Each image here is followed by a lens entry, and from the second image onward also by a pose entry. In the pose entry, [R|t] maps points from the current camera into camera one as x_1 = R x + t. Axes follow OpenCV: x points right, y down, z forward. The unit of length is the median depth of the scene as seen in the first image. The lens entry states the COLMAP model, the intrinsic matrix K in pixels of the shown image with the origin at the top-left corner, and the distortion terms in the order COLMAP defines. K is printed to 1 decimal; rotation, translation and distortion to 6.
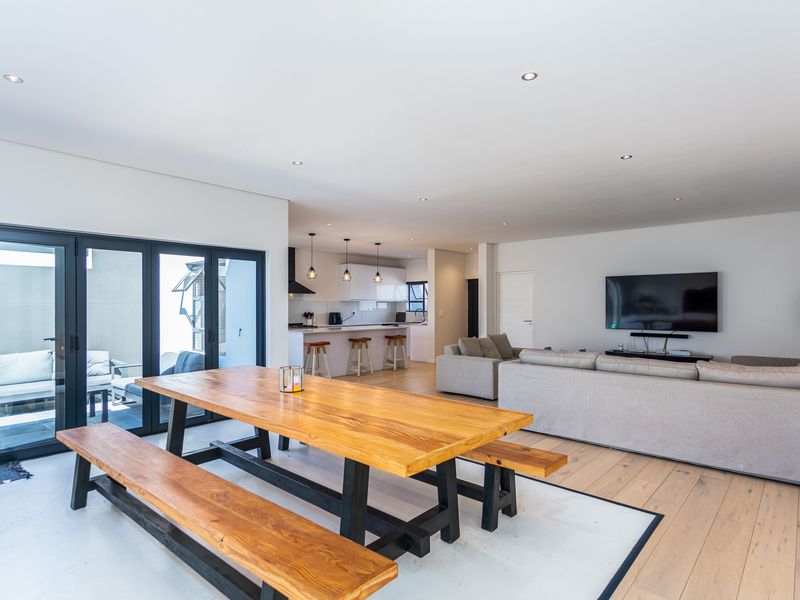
lens RADIAL K [[441.7, 0, 389.6], [0, 441.7, 303.2], [0, 0, 1]] dist [-0.001663, 0.003118]
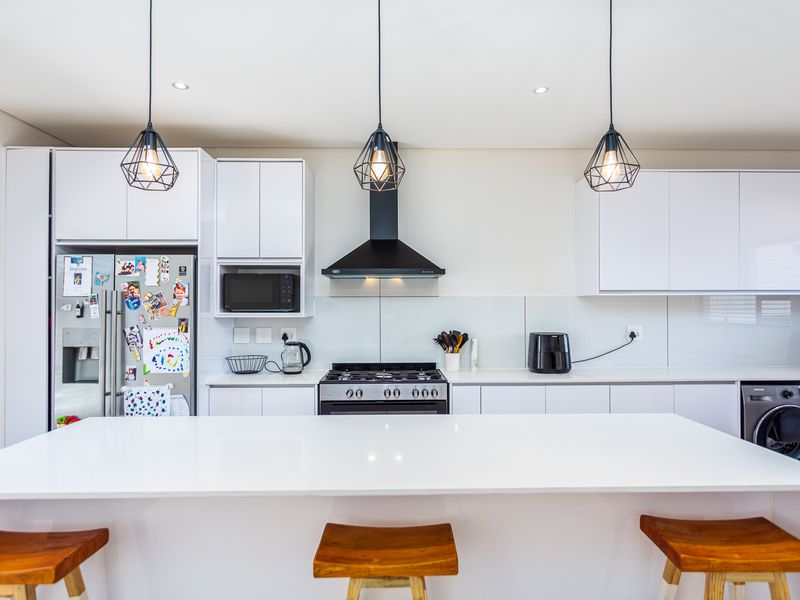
lens RADIAL K [[473.5, 0, 400.0], [0, 473.5, 300.0], [0, 0, 1]] dist [-0.002353, -0.000229]
pose [[0.703514, -0.010600, -0.710603, 0.047132], [0.007919, 0.999944, -0.007076, -0.001380], [0.710637, -0.000650, 0.703558, 0.801959]]
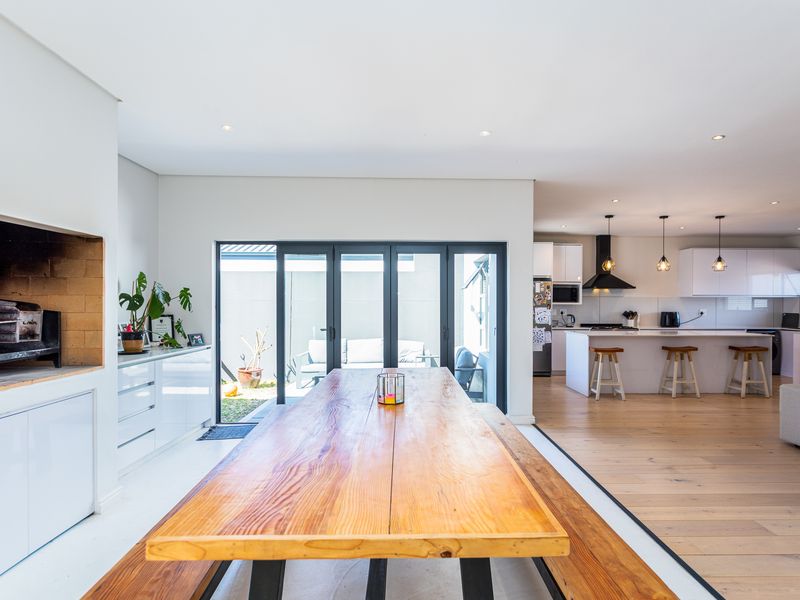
lens RADIAL K [[444.2, 0, 419.6], [0, 444.2, 306.9], [0, 0, 1]] dist [0.000633, 0.001418]
pose [[0.707456, 0.007592, -0.706716, 0.140979], [0.002210, 0.999914, 0.012954, 0.000948], [0.706754, -0.010727, 0.707378, 0.145470]]
